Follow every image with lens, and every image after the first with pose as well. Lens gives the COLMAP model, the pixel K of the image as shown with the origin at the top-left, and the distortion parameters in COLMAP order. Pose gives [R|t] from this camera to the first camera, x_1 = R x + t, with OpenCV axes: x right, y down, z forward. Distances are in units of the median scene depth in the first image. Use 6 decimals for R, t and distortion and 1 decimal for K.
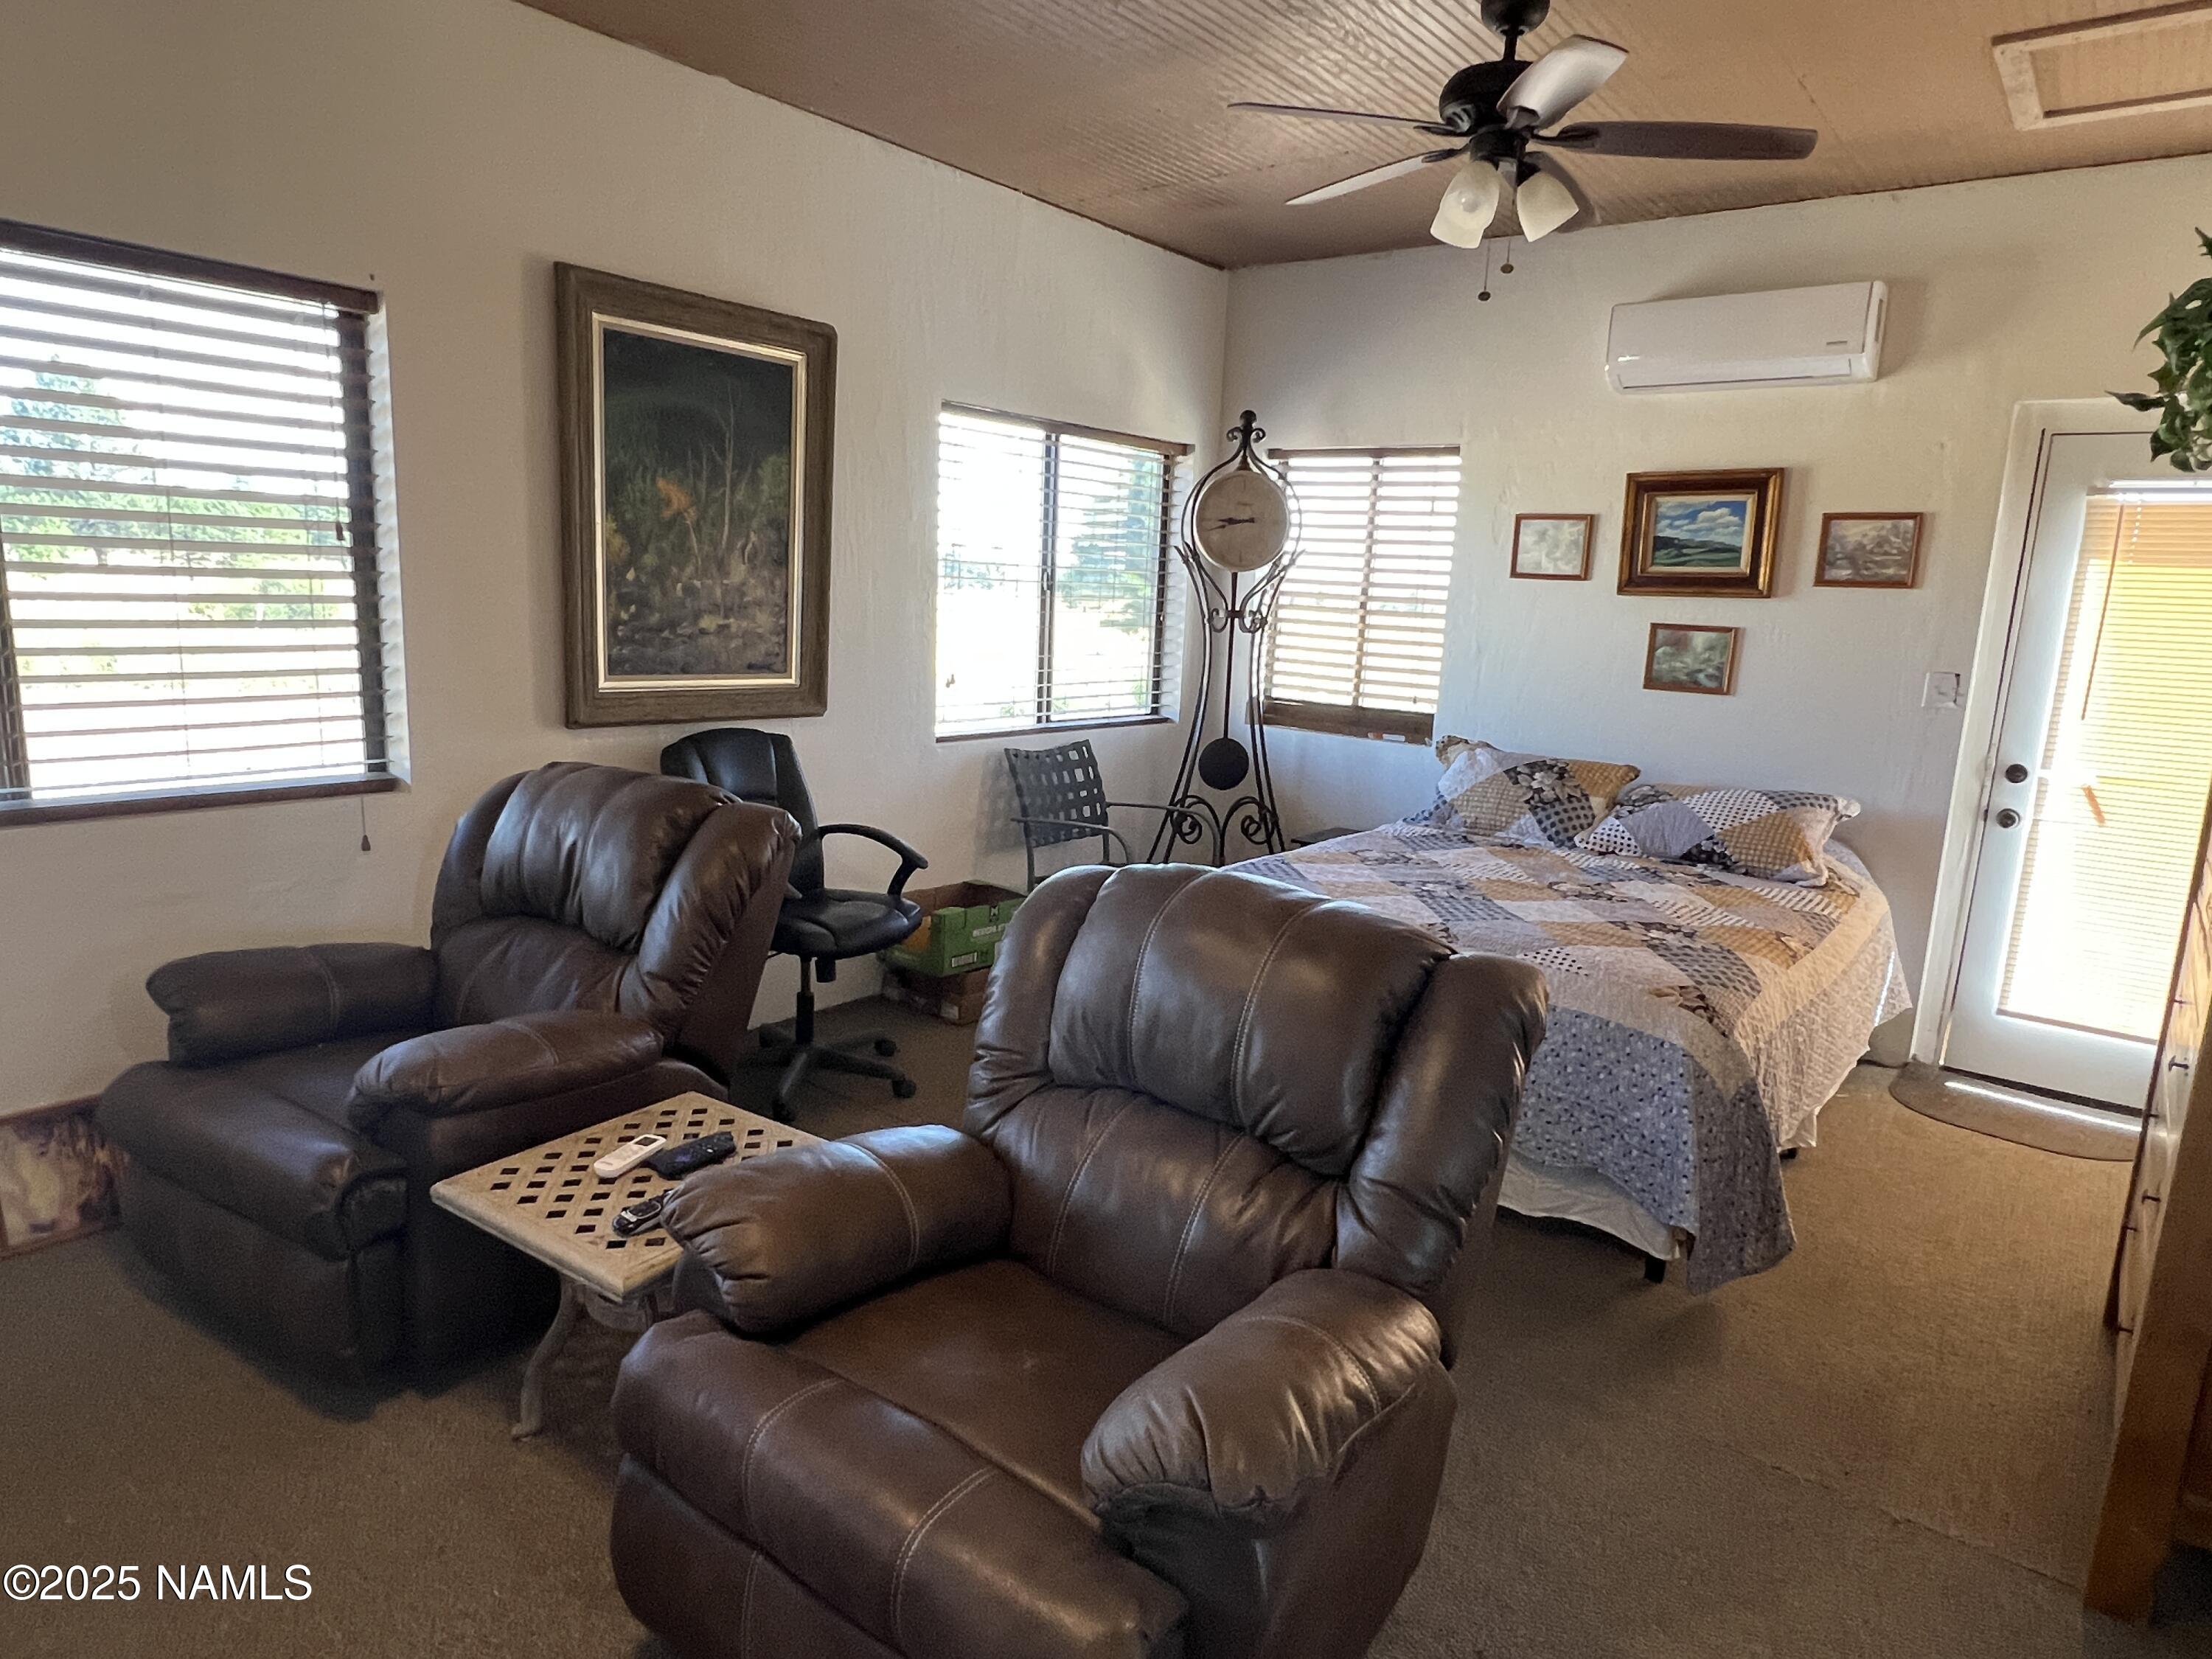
lens RADIAL K [[1328.3, 0, 1108.0], [0, 1328.3, 839.9], [0, 0, 1]] dist [-0.007244, 0.002650]
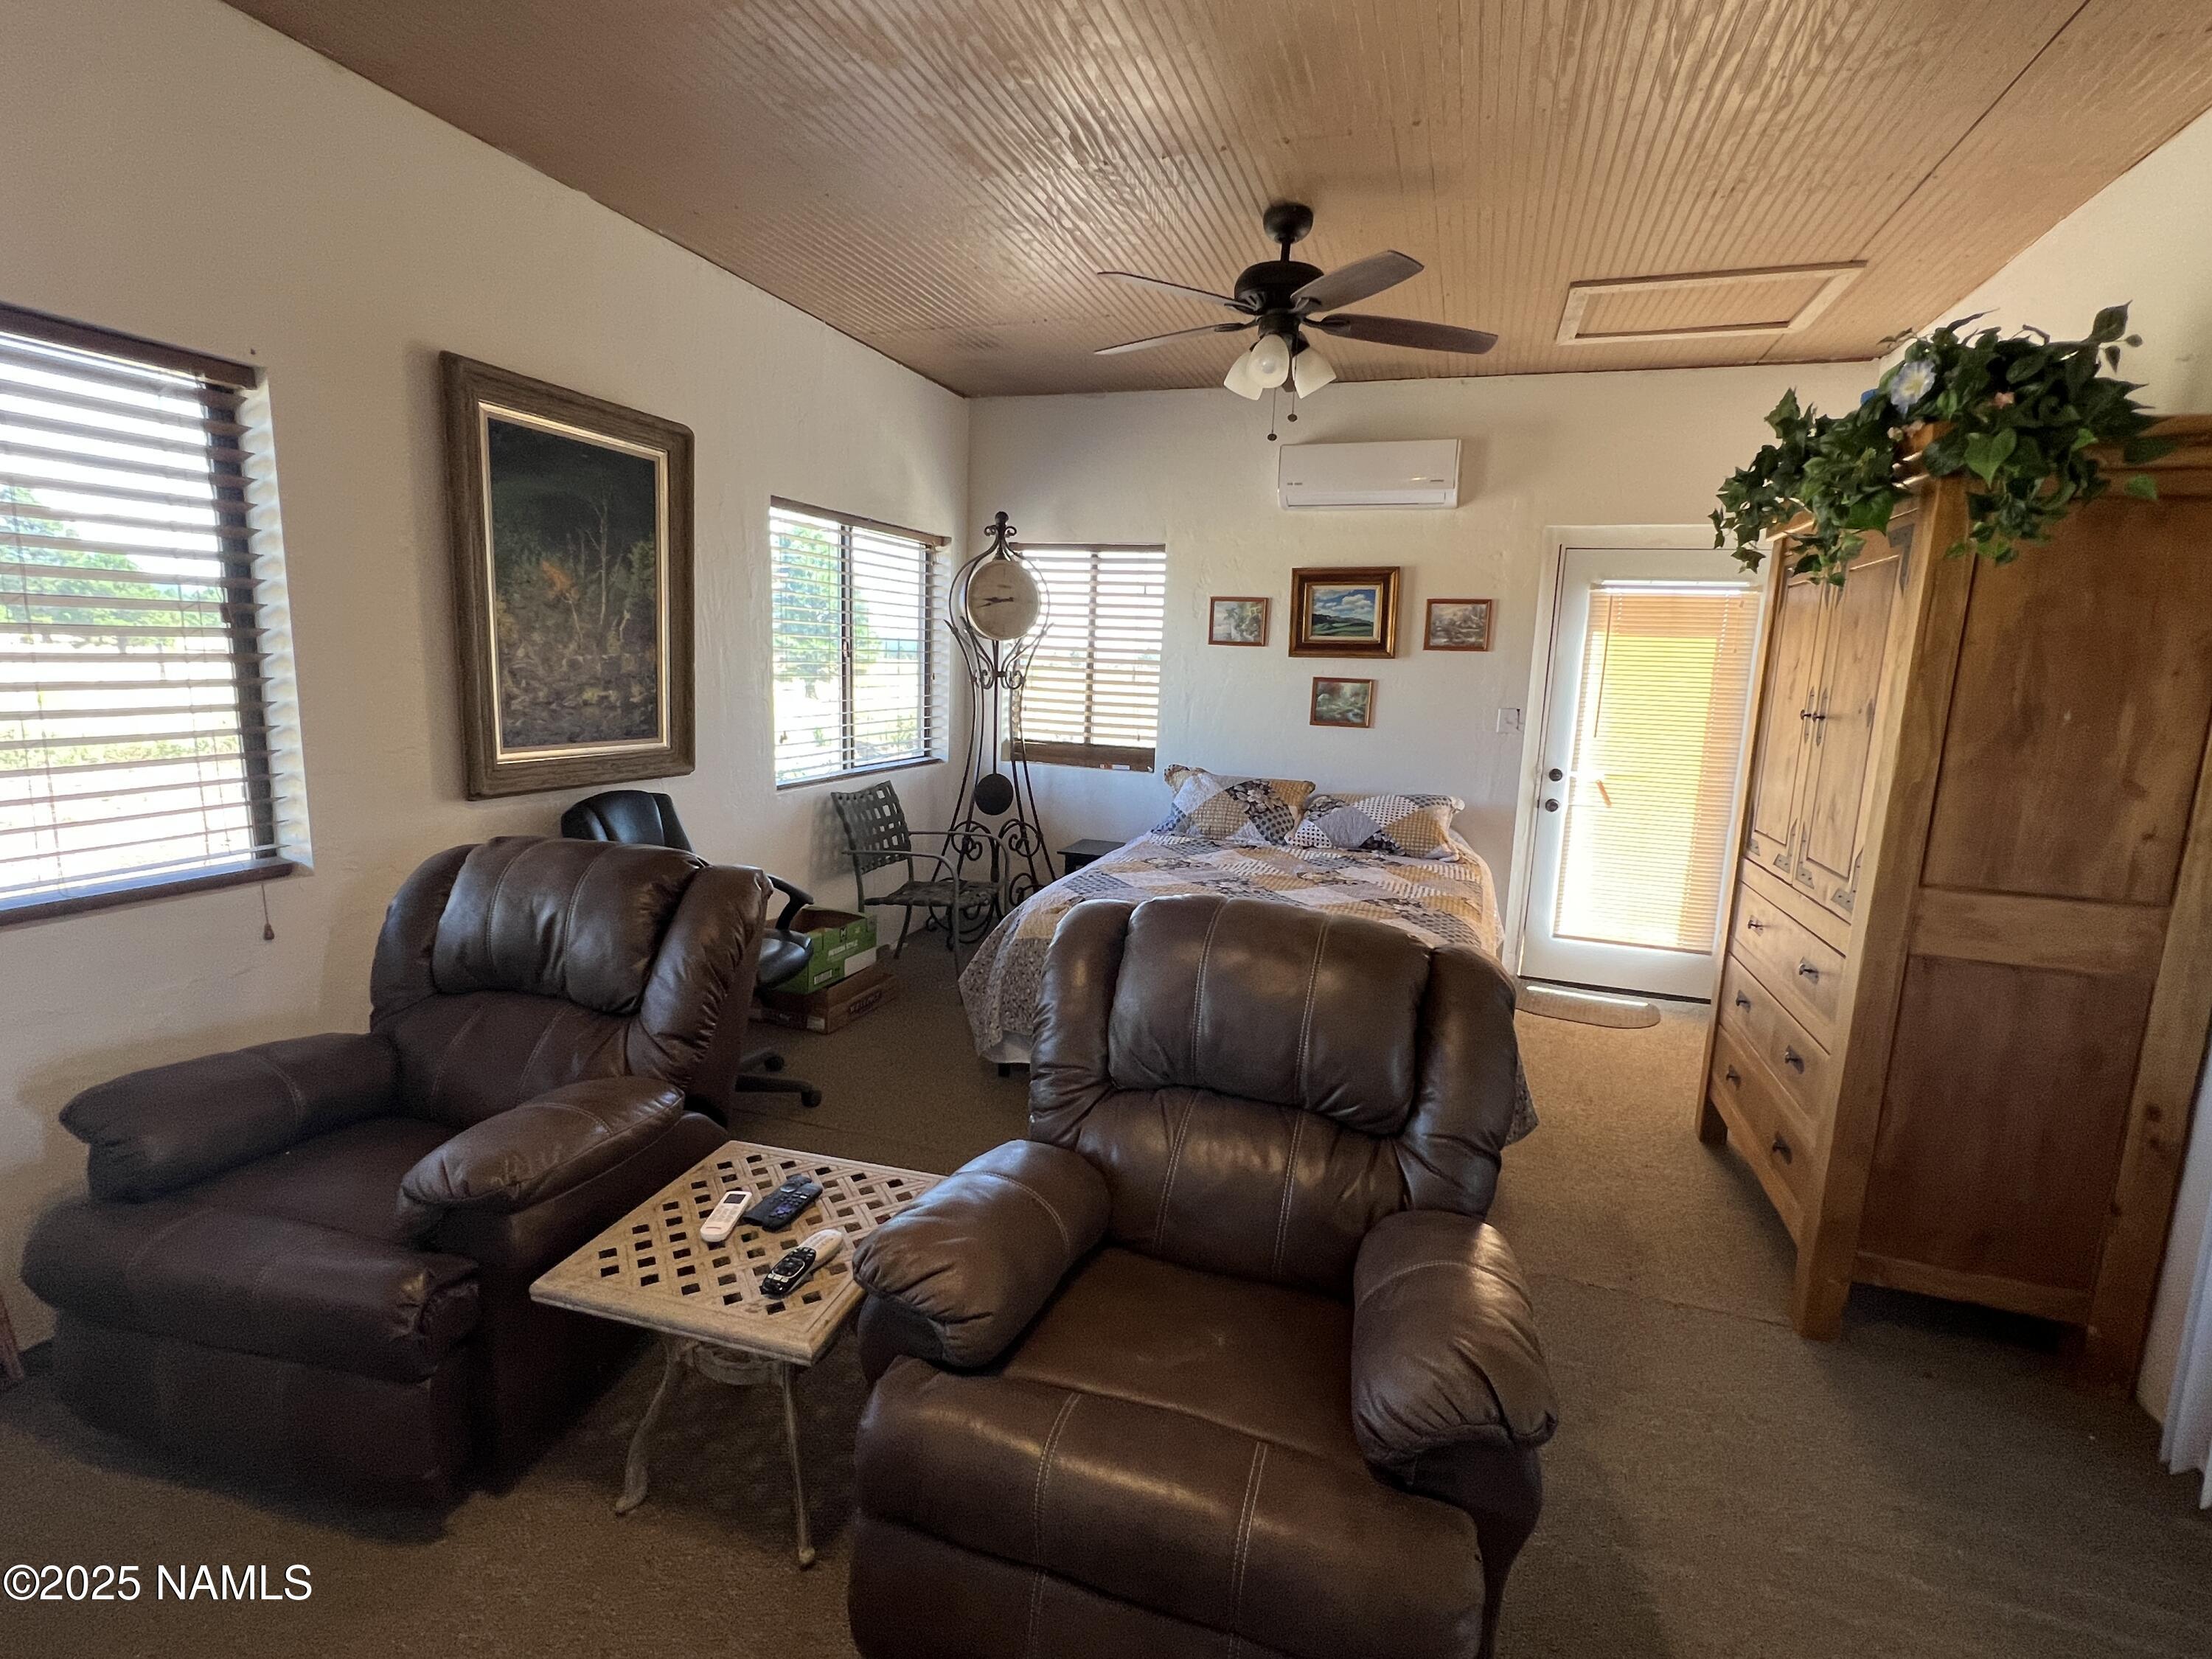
lens RADIAL K [[1033.9, 0, 1106.0], [0, 1033.9, 829.5], [0, 0, 1]] dist [-0.003057, 0.000416]
pose [[0.944336, -0.064390, 0.322620, -0.193684], [0.067269, 0.997732, 0.002231, -0.029246], [-0.322032, 0.019595, 0.946526, 0.074604]]
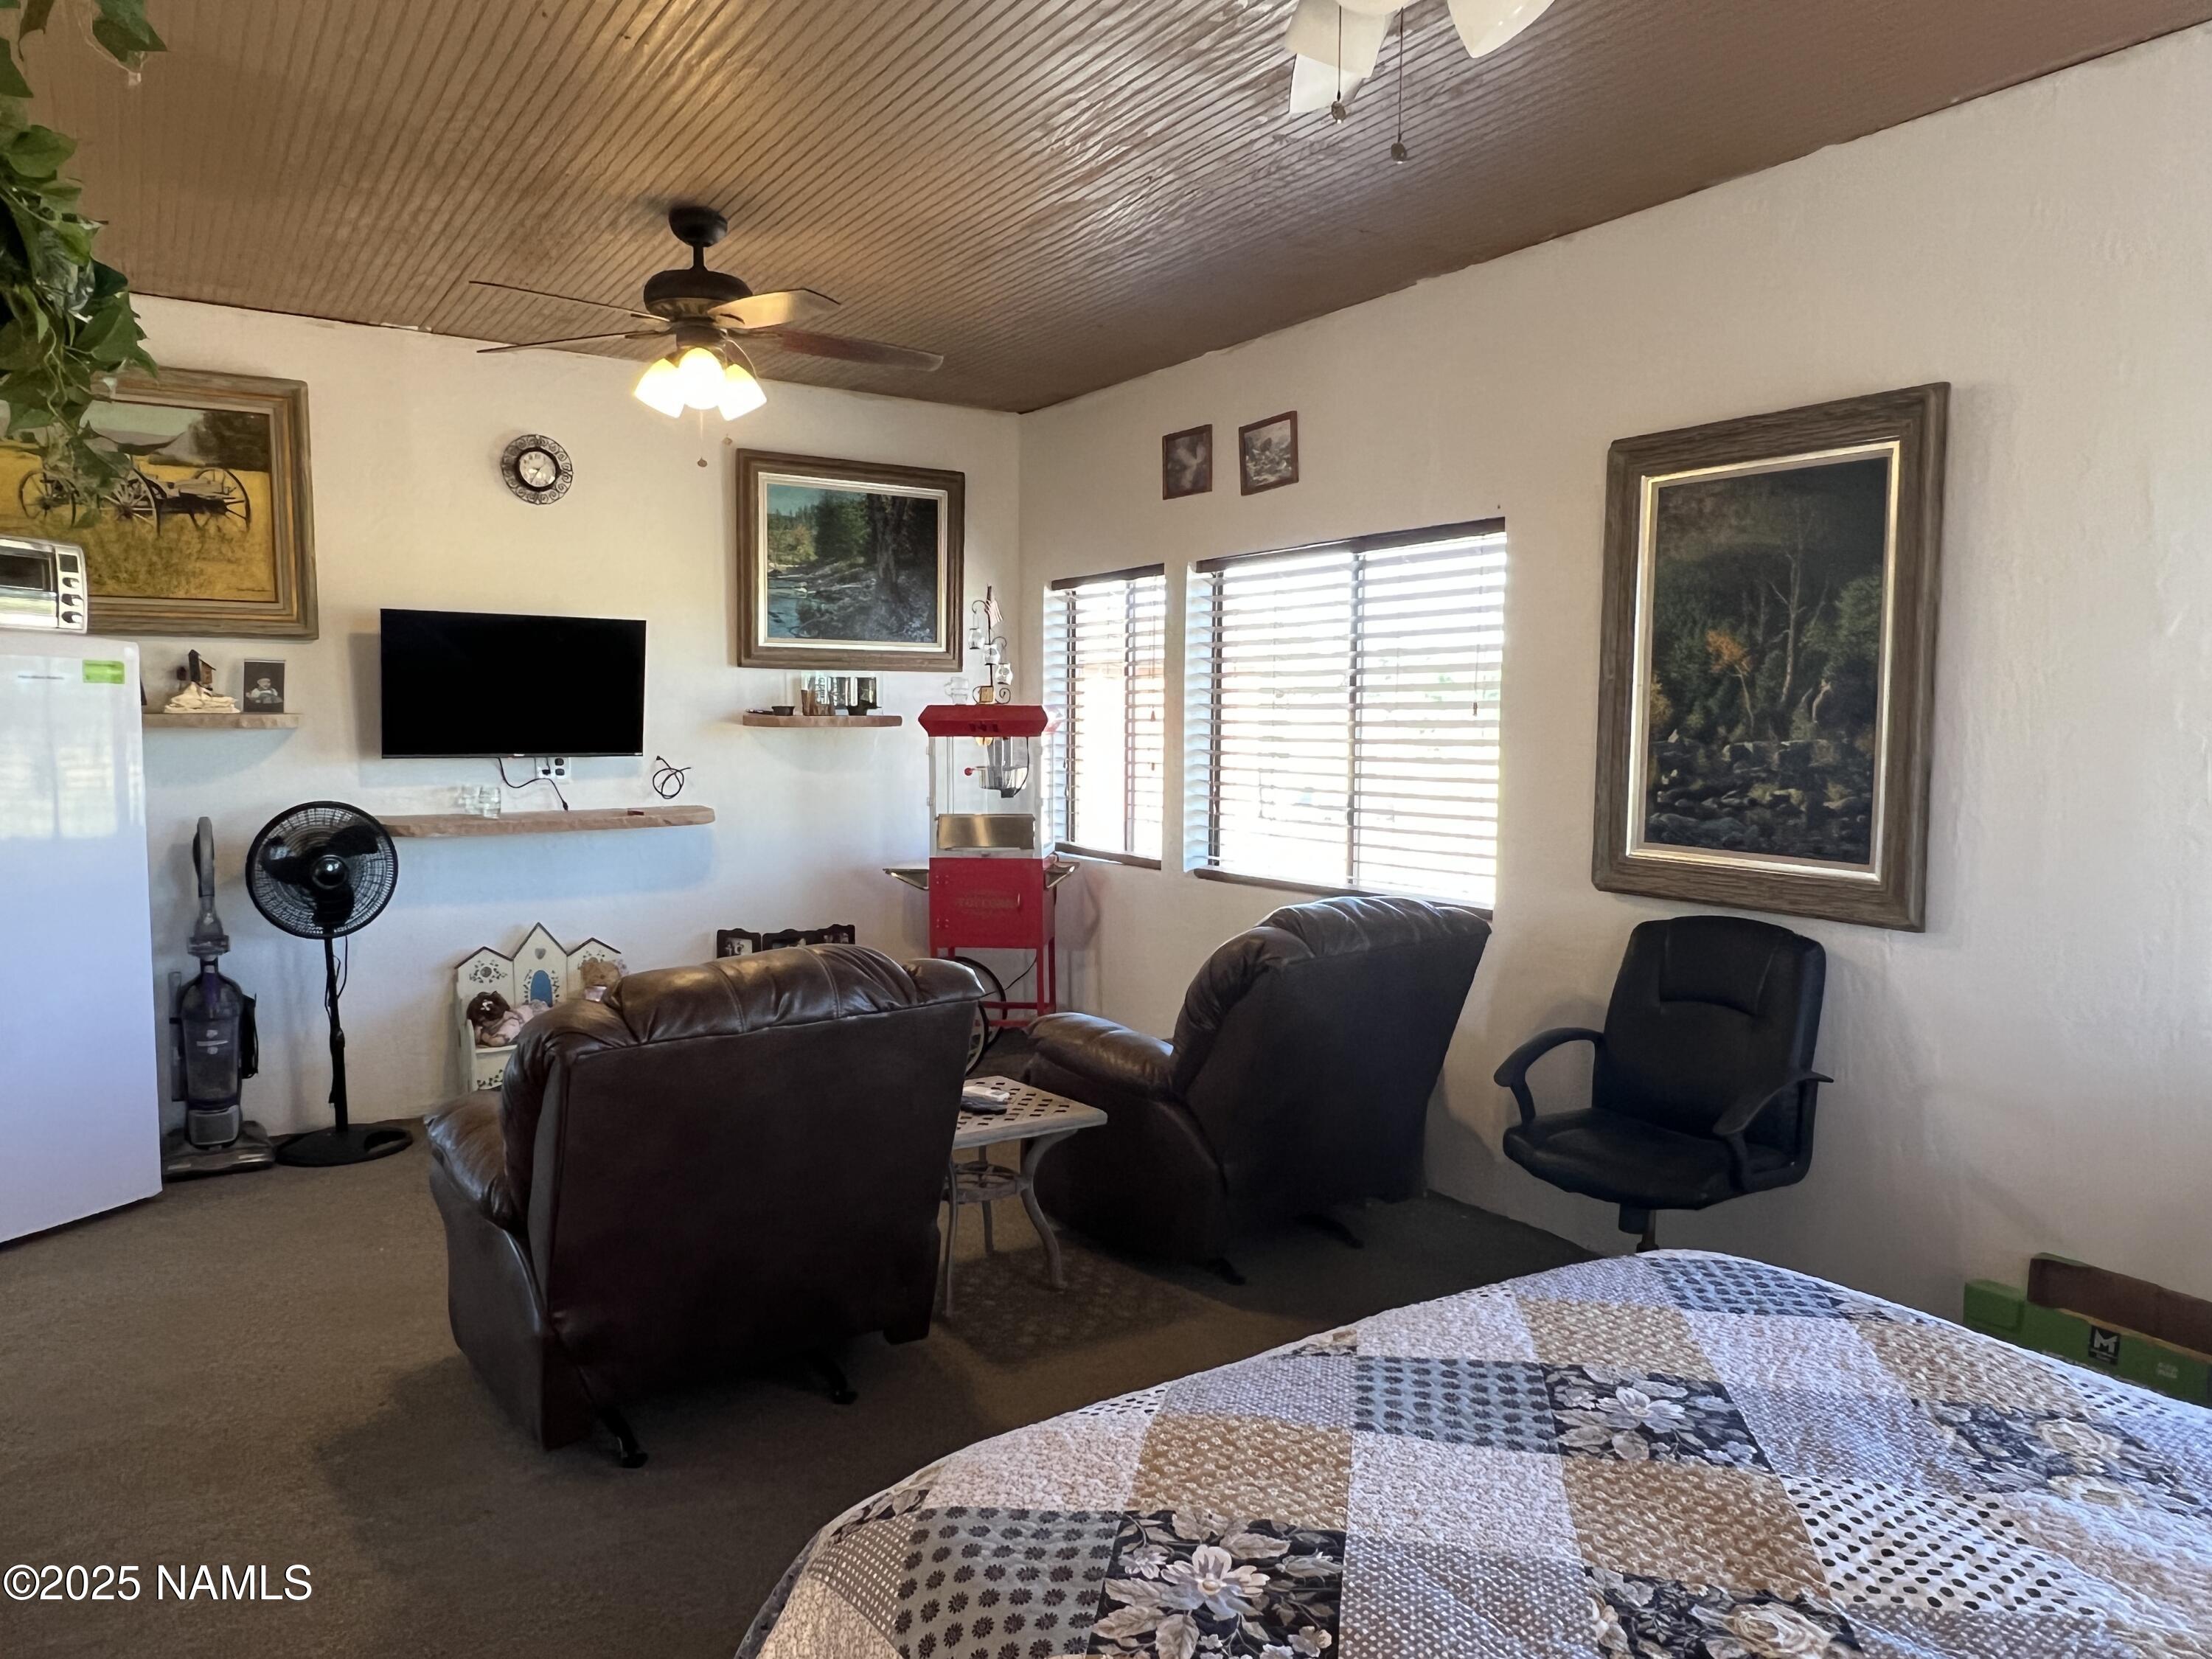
lens RADIAL K [[1463.2, 0, 1106.0], [0, 1463.2, 829.5], [0, 0, 1]] dist [0.001198, -0.000297]
pose [[-0.316170, 0.028115, -0.948286, 0.735022], [-0.196063, 0.976046, 0.094308, -0.155493], [0.928222, 0.215741, -0.303085, 0.954048]]
